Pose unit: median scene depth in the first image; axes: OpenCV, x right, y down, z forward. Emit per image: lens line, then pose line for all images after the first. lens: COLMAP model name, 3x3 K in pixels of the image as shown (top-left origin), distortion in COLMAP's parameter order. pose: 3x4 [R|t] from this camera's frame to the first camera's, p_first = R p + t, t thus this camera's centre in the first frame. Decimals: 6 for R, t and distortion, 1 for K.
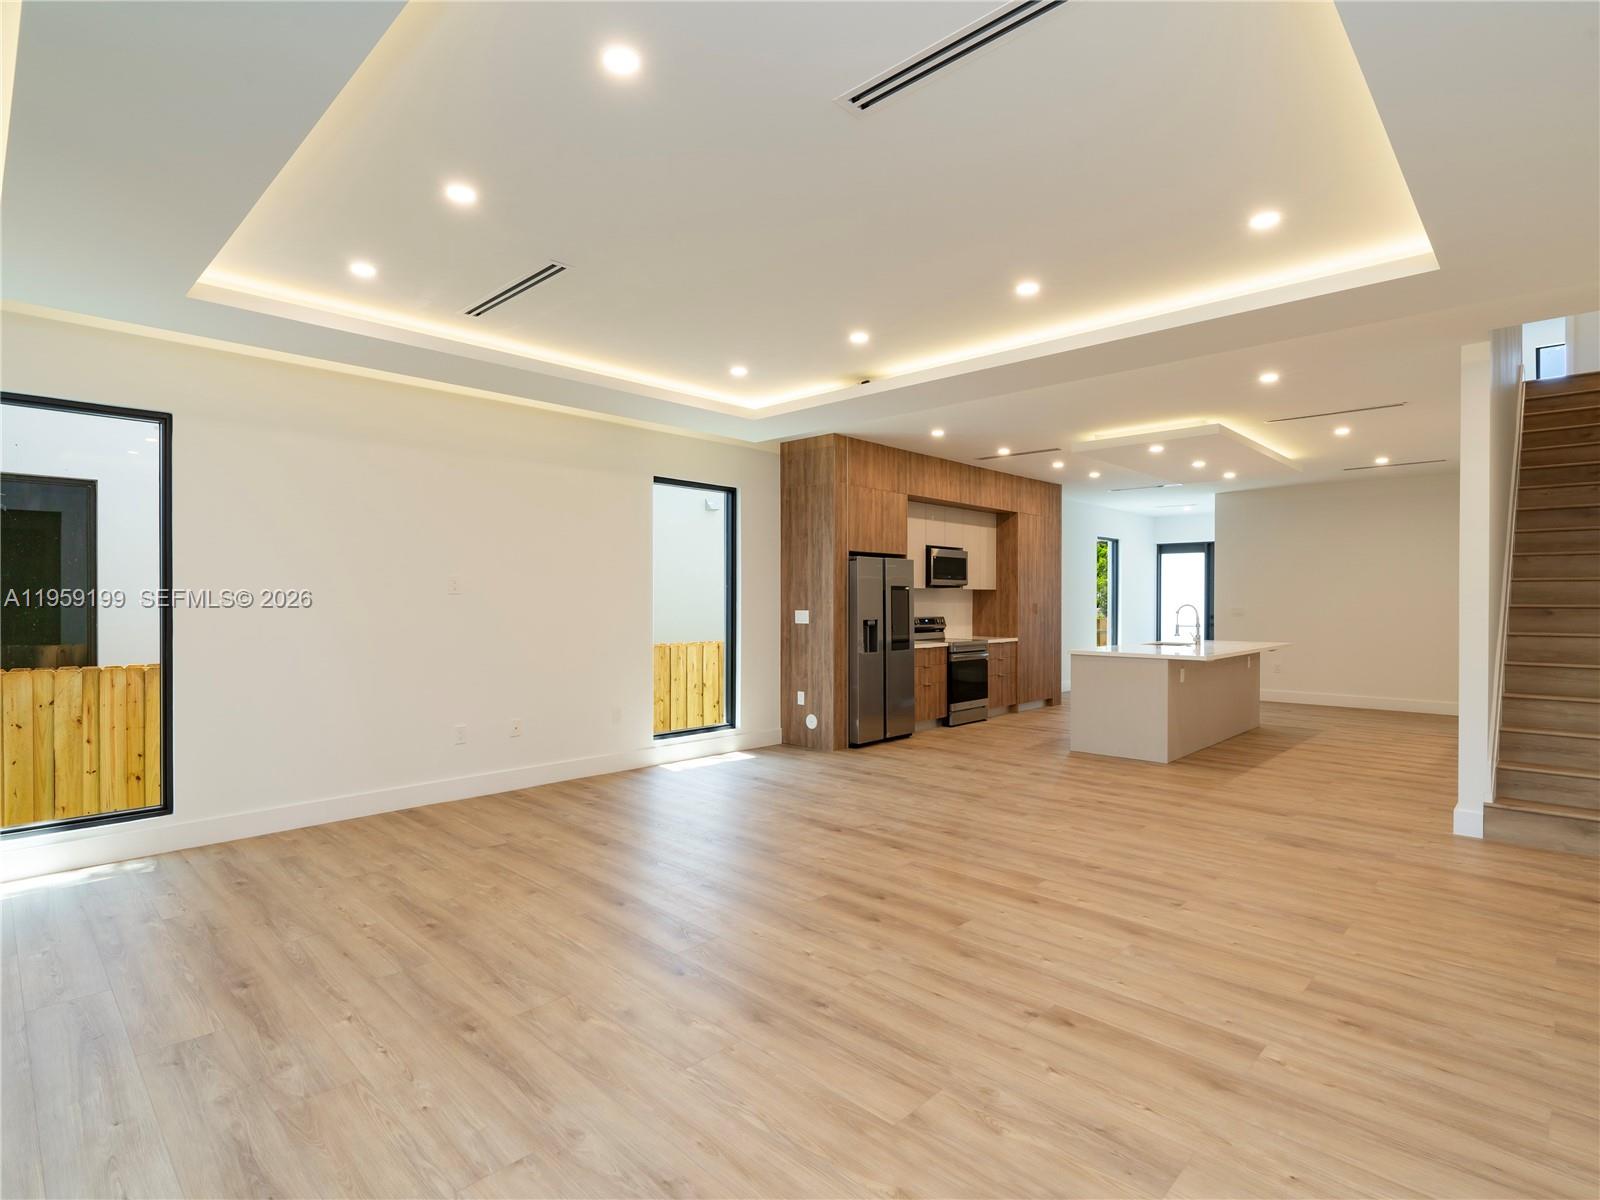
lens RADIAL K [[754.6, 0, 795.8], [0, 754.6, 602.1], [0, 0, 1]] dist [-0.004845, -0.000239]
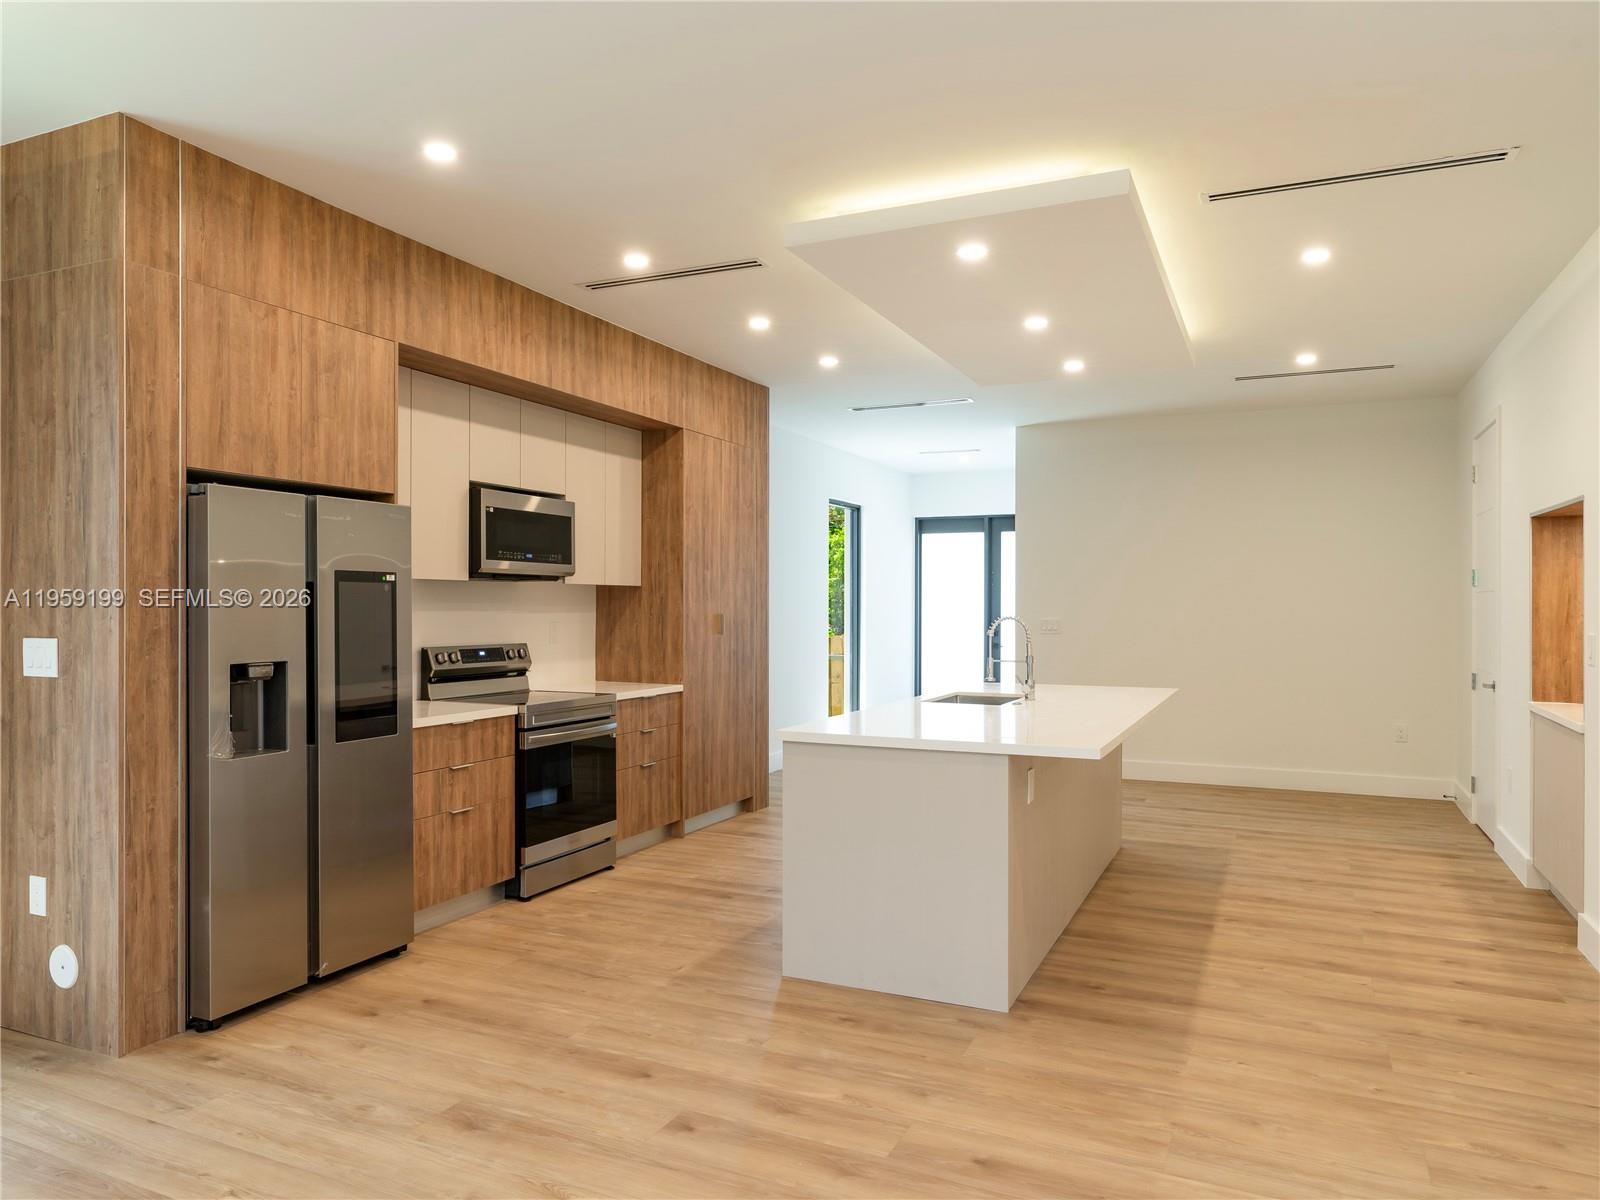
lens RADIAL K [[1064.1, 0, 800.0], [0, 1064.1, 600.0], [0, 0, 1]] dist [-0.000999, -0.000768]
pose [[0.935925, 0.001660, 0.352195, 0.159108], [0.001498, 0.999961, -0.008694, -0.001596], [-0.352196, 0.008664, 0.935886, 0.426076]]
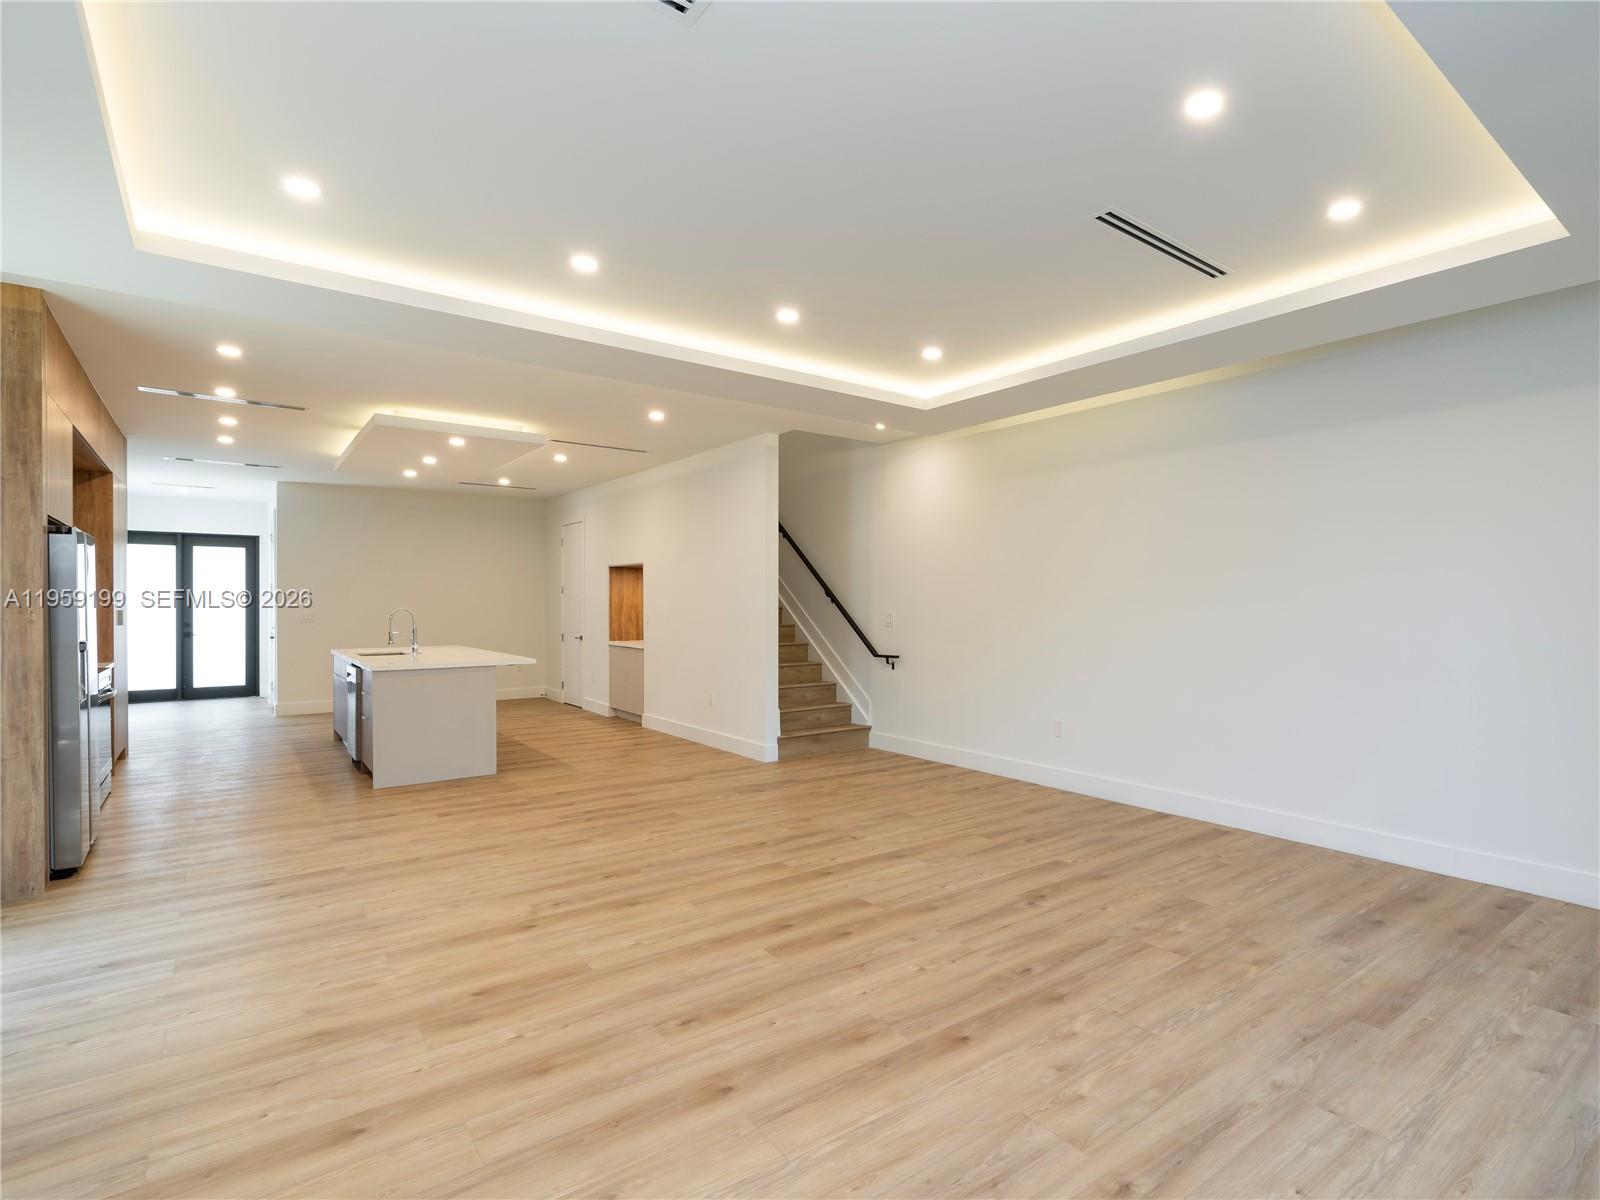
lens RADIAL K [[820.9, 0, 800.0], [0, 820.9, 600.0], [0, 0, 1]] dist [-0.004935, 0.000802]
pose [[0.186235, 0.001714, 0.982504, -0.393164], [0.004687, 0.999986, -0.002633, -0.003074], [-0.982494, 0.005095, 0.186224, 0.356061]]
